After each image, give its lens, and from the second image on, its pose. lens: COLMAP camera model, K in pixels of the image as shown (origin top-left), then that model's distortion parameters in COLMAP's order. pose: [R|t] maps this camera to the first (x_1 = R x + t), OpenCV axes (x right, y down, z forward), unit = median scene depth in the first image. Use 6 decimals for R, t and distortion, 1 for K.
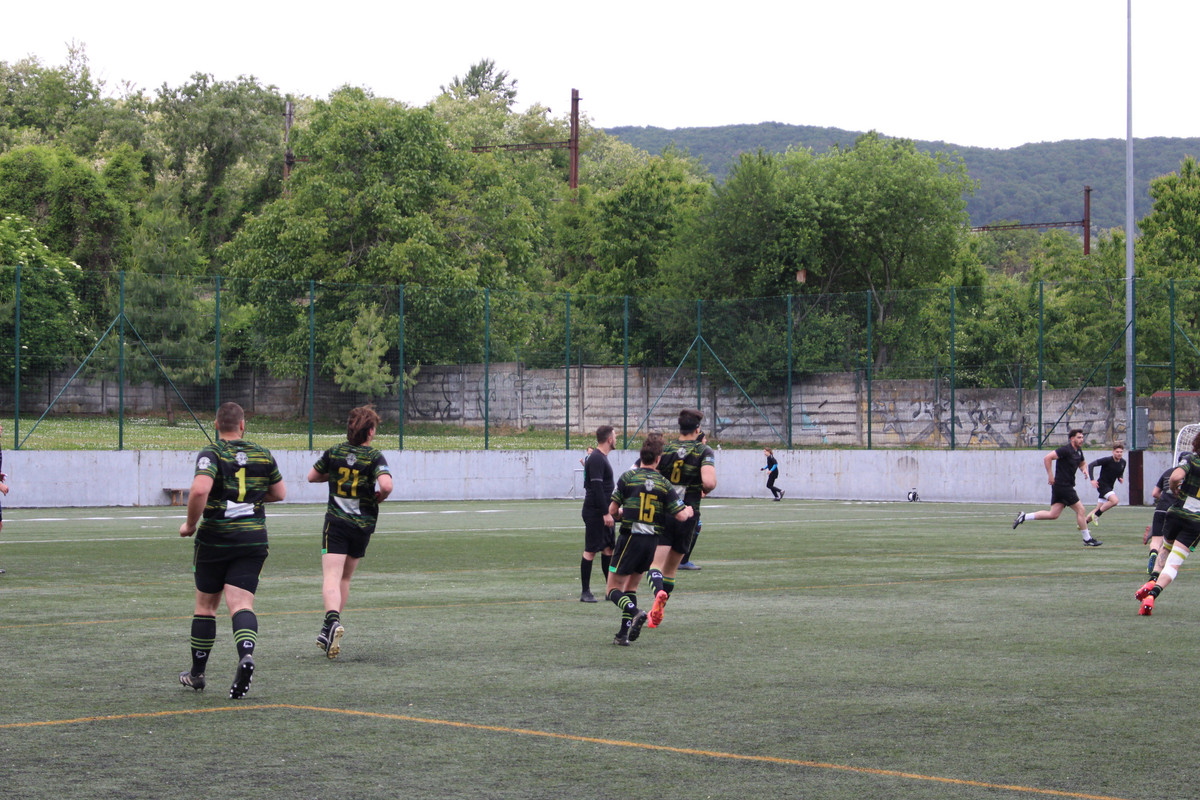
lens RADIAL K [[2935.0, 0, 600.0], [0, 2935.0, 400.0], [0, 0, 1]] dist [0.084408, -0.244590]
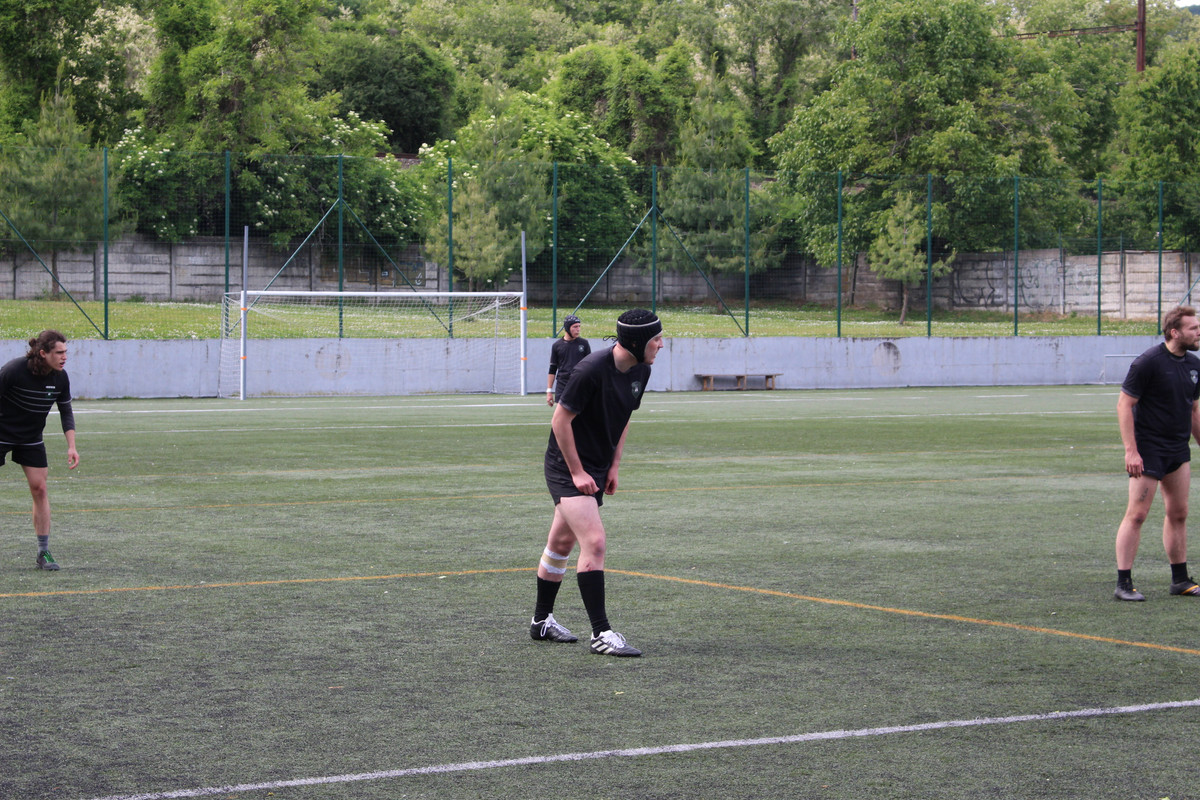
lens RADIAL K [[2935.0, 0, 600.0], [0, 2935.0, 400.0], [0, 0, 1]] dist [0.084408, -0.244590]
pose [[0.978124, 0.001305, -0.208019, 0.030160], [0.006784, 0.999248, 0.038168, -0.000633], [0.207913, -0.038744, 0.977380, -0.021183]]
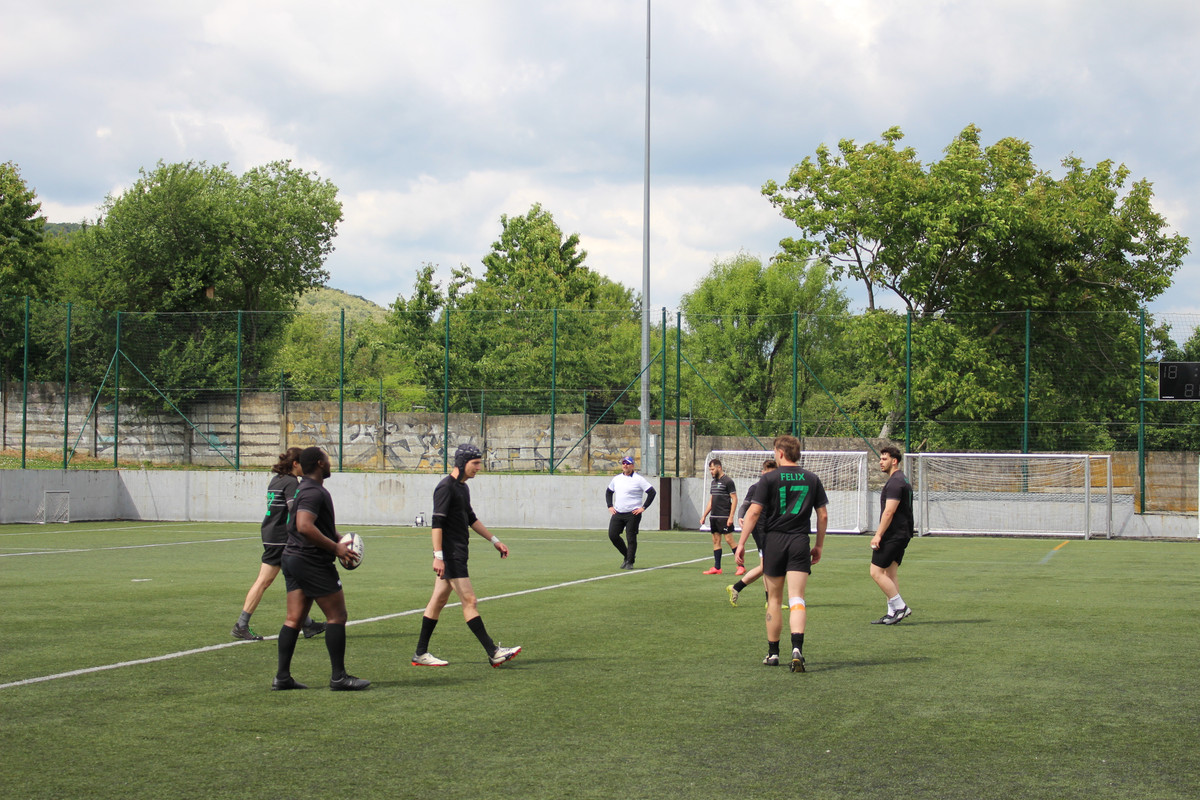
lens RADIAL K [[2263.3, 0, 600.0], [0, 2263.3, 400.0], [0, 0, 1]] dist [0.046539, 0.273186]
pose [[0.834151, 0.027627, 0.550844, -0.238512], [-0.020722, 0.999609, -0.018754, 0.004897], [-0.551147, 0.004229, 0.834398, 0.301400]]
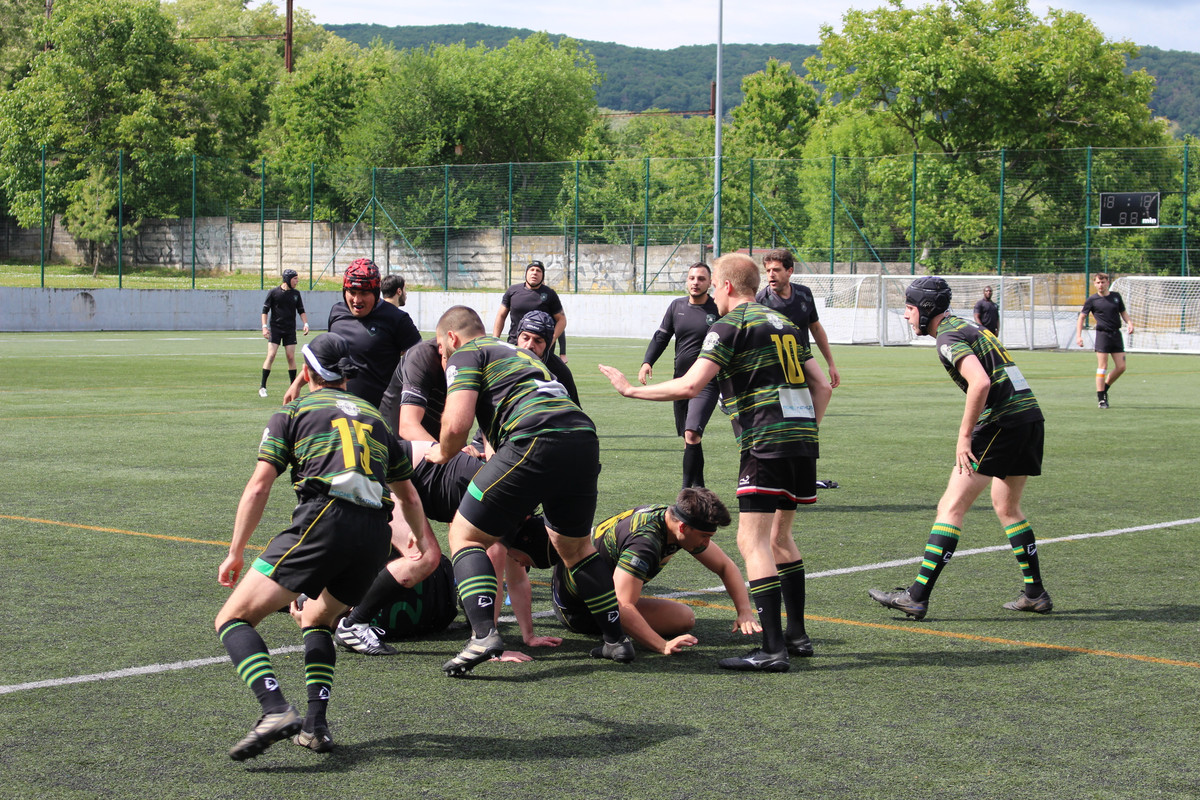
lens RADIAL K [[2393.3, 0, 600.0], [0, 2393.3, 400.0], [0, 0, 1]] dist [0.012309, 0.010406]
pose [[0.994105, 0.007744, 0.108148, 0.020223], [-0.014401, 0.998040, 0.060905, 0.000144], [-0.107464, -0.062103, 0.992267, 0.001170]]
